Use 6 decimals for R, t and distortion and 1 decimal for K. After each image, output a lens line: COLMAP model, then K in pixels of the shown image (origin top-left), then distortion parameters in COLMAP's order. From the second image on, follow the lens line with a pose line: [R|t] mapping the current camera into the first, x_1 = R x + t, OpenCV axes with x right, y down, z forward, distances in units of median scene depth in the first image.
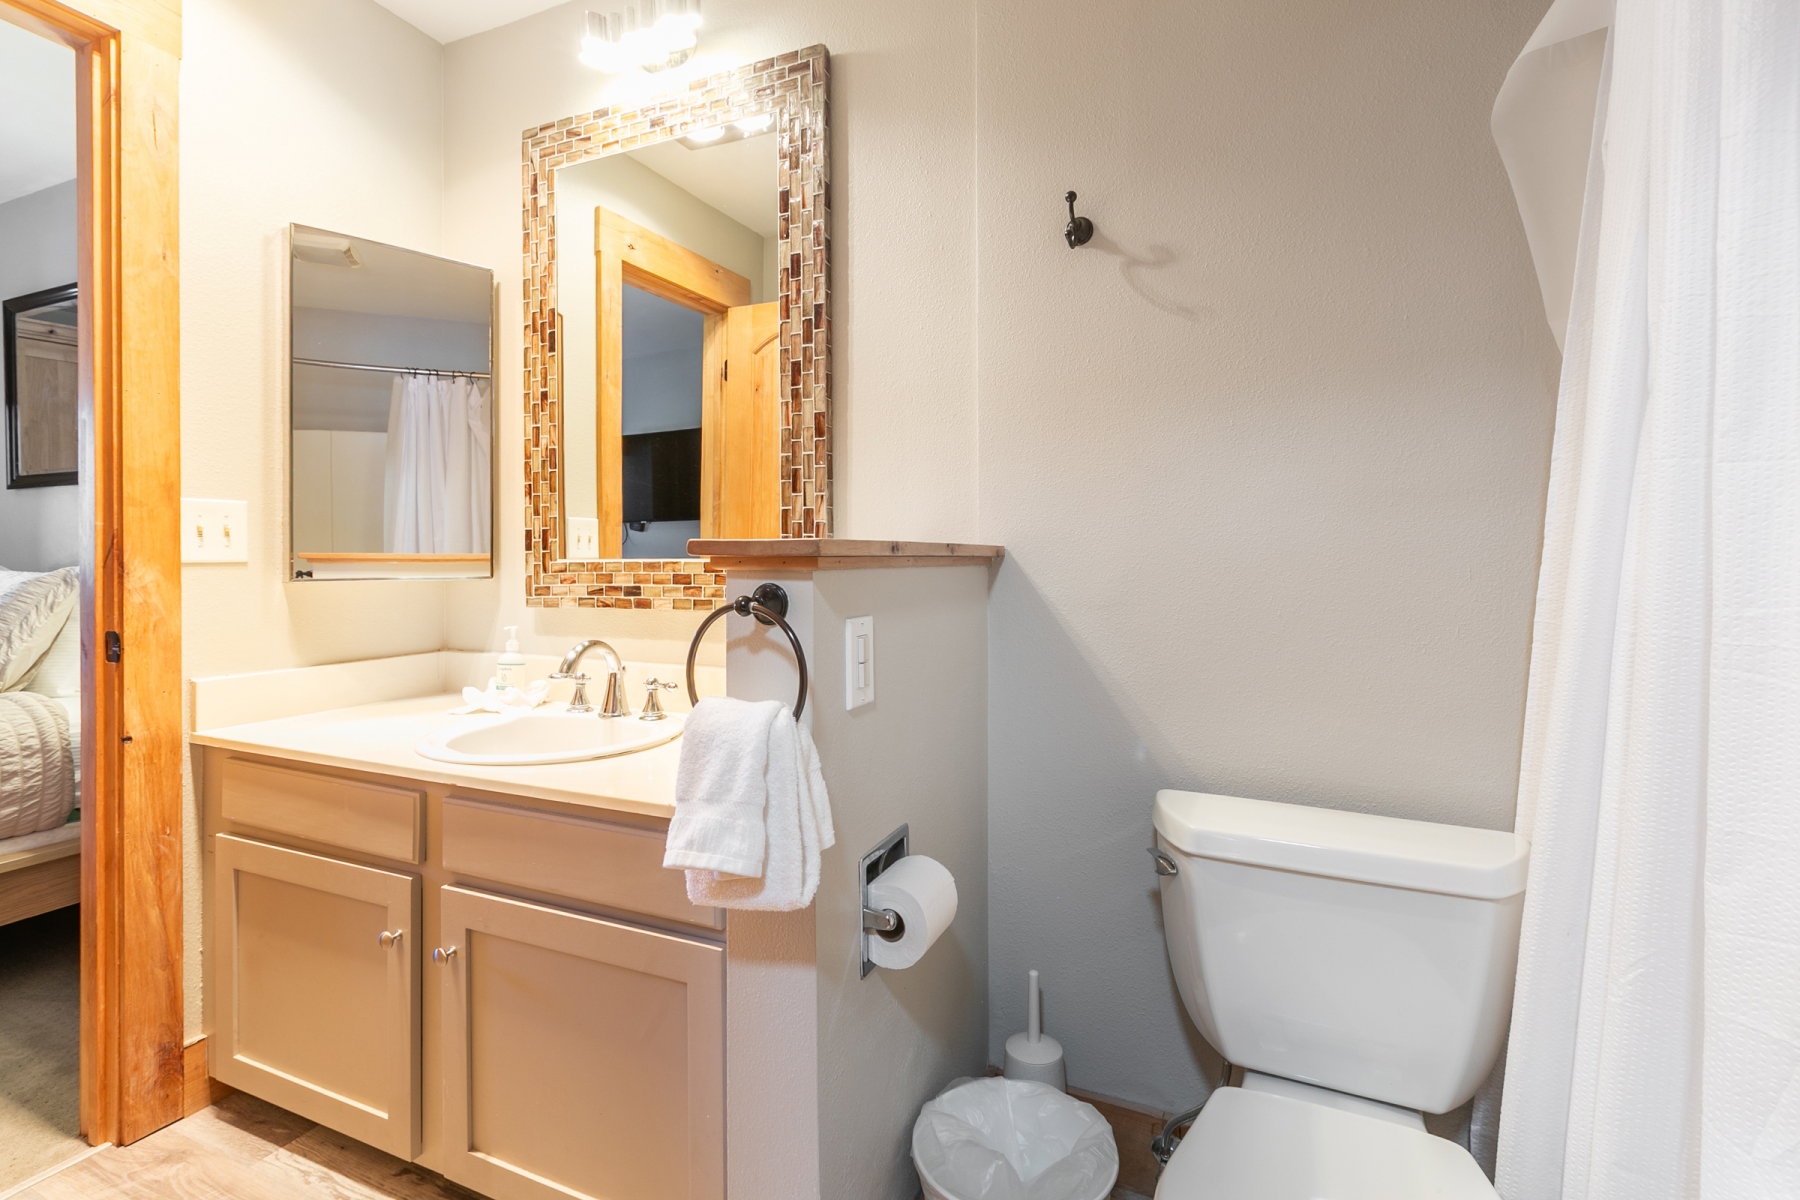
lens RADIAL K [[824.1, 0, 865.0], [0, 824.1, 579.7], [0, 0, 1]] dist [0.002683, 0.001313]
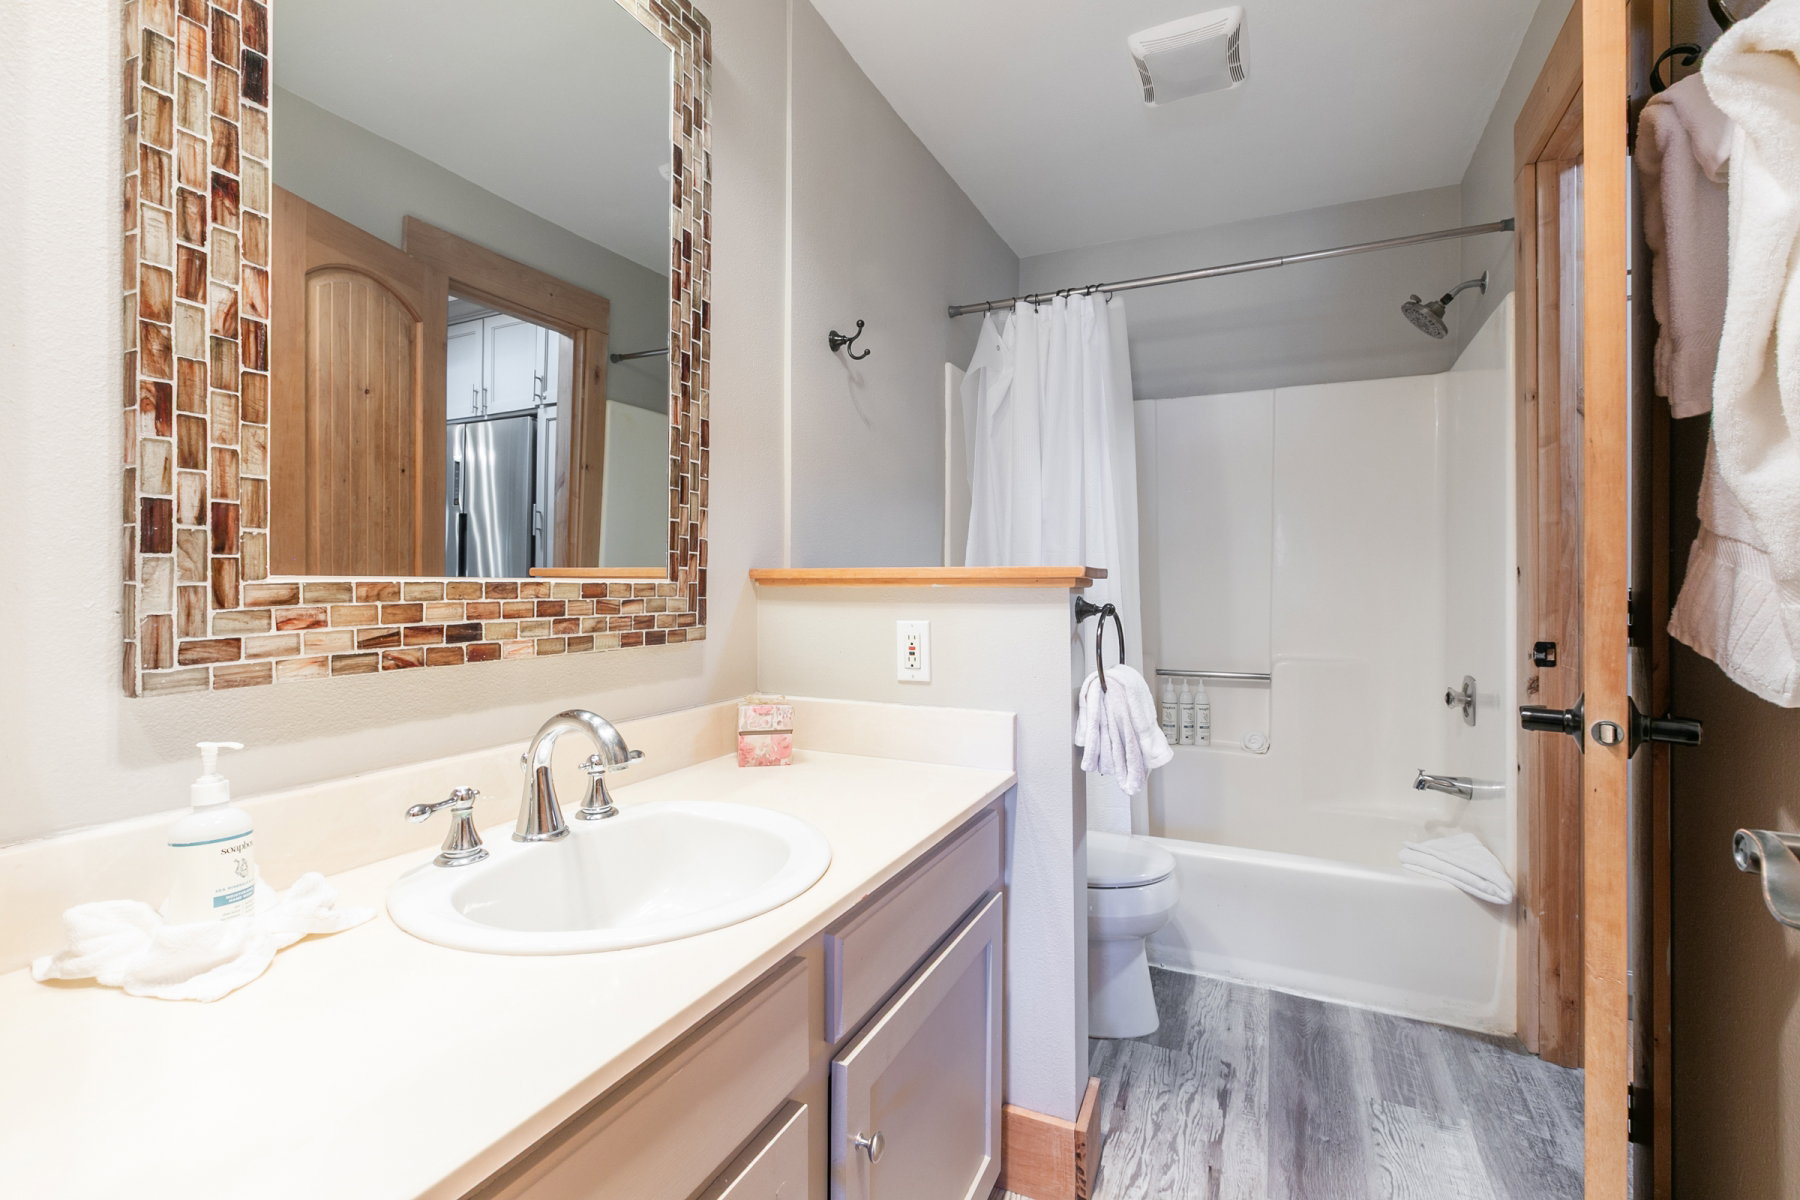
lens RADIAL K [[812.2, 0, 900.0], [0, 812.2, 590.7], [0, 0, 1]] dist [0.009013, -0.000452]
pose [[0.017589, -0.007178, 0.999820, -0.850498], [0.016063, 0.999847, 0.006895, -0.014836], [-0.999716, 0.015939, 0.017702, 0.687621]]
